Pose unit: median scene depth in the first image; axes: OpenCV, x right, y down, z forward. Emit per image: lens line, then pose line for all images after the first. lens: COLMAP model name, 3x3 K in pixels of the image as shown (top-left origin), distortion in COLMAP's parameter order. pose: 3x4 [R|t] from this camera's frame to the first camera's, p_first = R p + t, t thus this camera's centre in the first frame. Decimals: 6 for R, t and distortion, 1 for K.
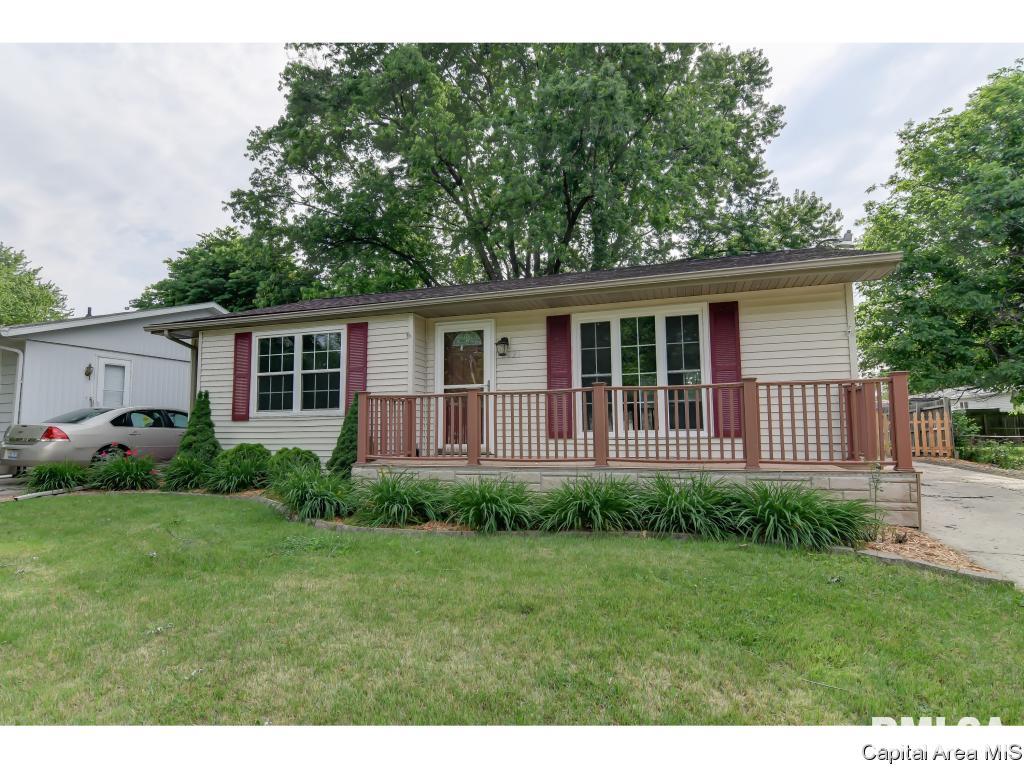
lens RADIAL K [[577.1, 0, 505.0], [0, 577.1, 360.9], [0, 0, 1]] dist [0.007058, -0.005682]
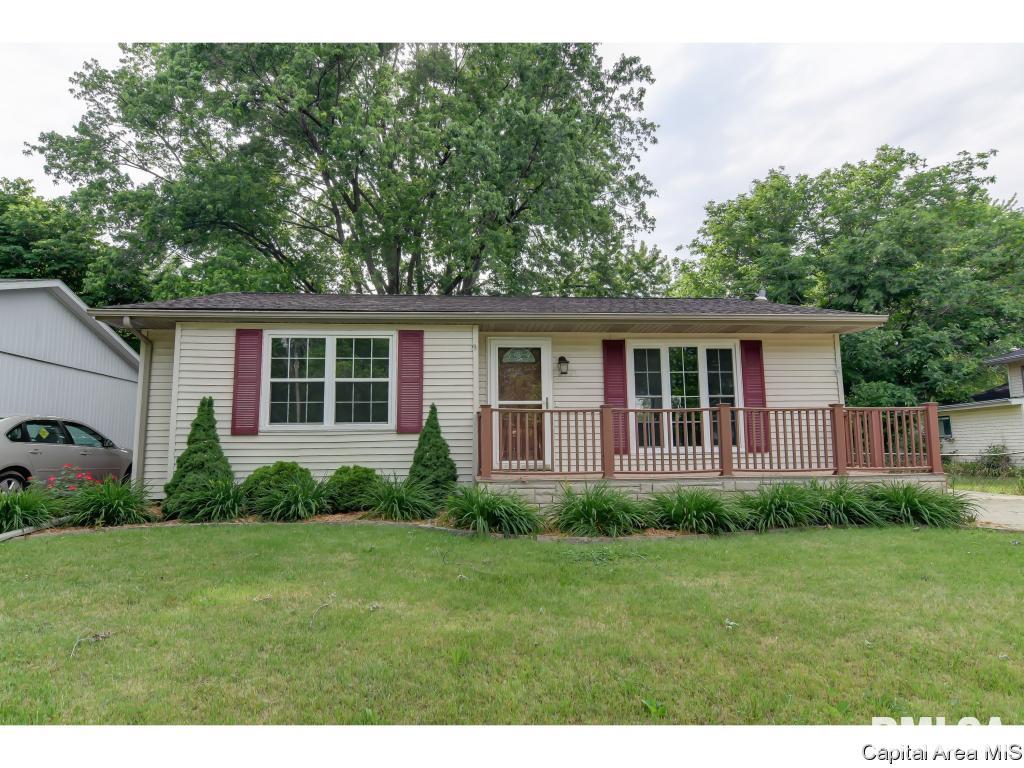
lens RADIAL K [[577.1, 0, 511.9], [0, 577.1, 390.4], [0, 0, 1]] dist [0.007058, -0.005682]
pose [[0.907346, 0.040064, 0.418472, -0.483716], [-0.049651, 0.998694, 0.012041, 0.011133], [-0.417443, -0.031703, 0.908150, 0.089874]]
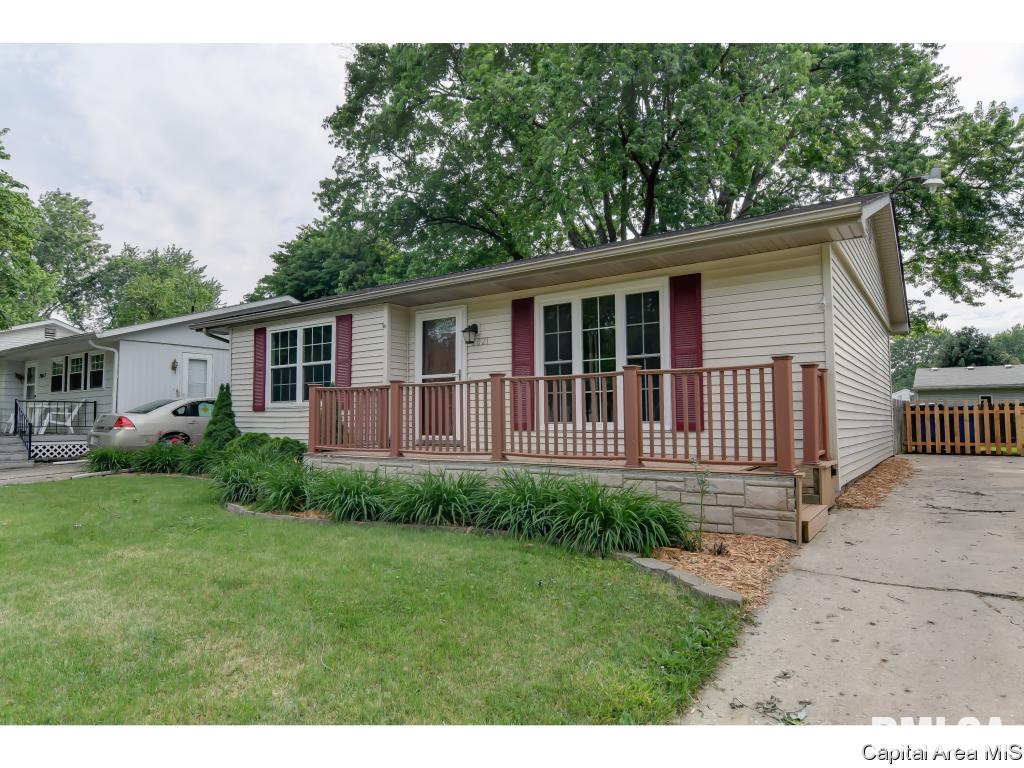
lens RADIAL K [[634.1, 0, 504.9], [0, 634.1, 385.4], [0, 0, 1]] dist [0.010367, 0.001788]
pose [[0.961434, -0.013625, -0.274697, 0.315005], [0.033690, 0.997085, 0.068459, -0.009170], [0.272964, -0.075074, 0.959091, 0.002370]]
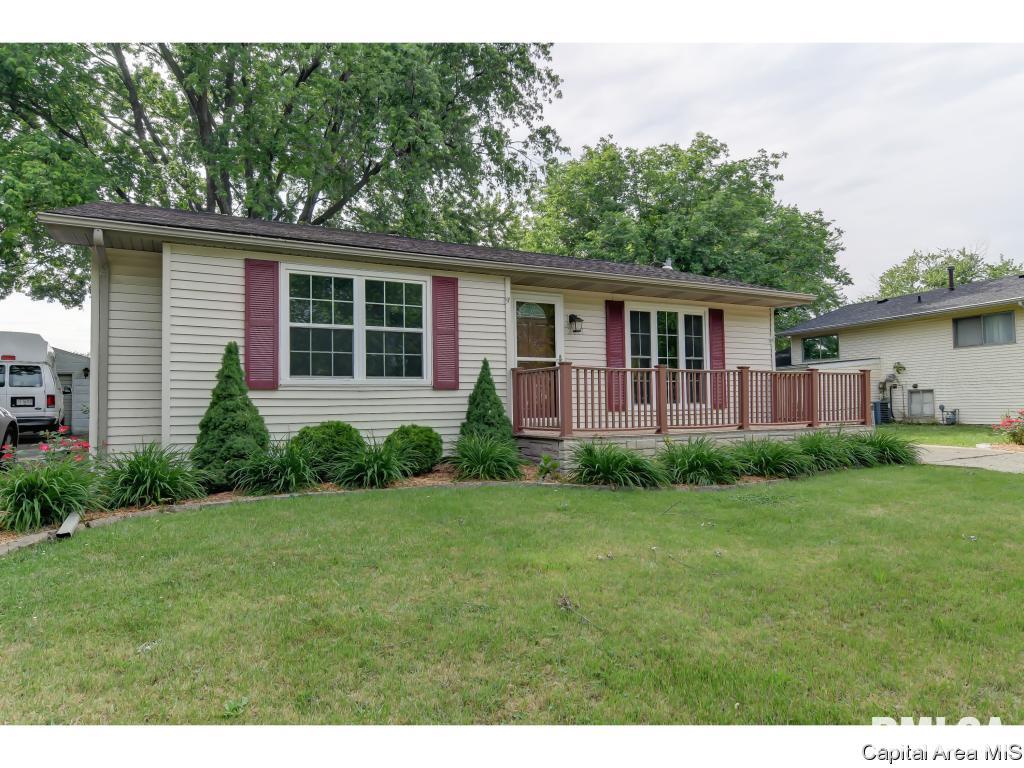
lens RADIAL K [[634.1, 0, 512.9], [0, 634.1, 382.5], [0, 0, 1]] dist [0.010367, 0.001788]
pose [[0.668870, 0.027091, 0.742885, -0.858874], [-0.083674, 0.995729, 0.039026, 0.042707], [-0.738655, -0.088263, 0.668280, 0.291769]]
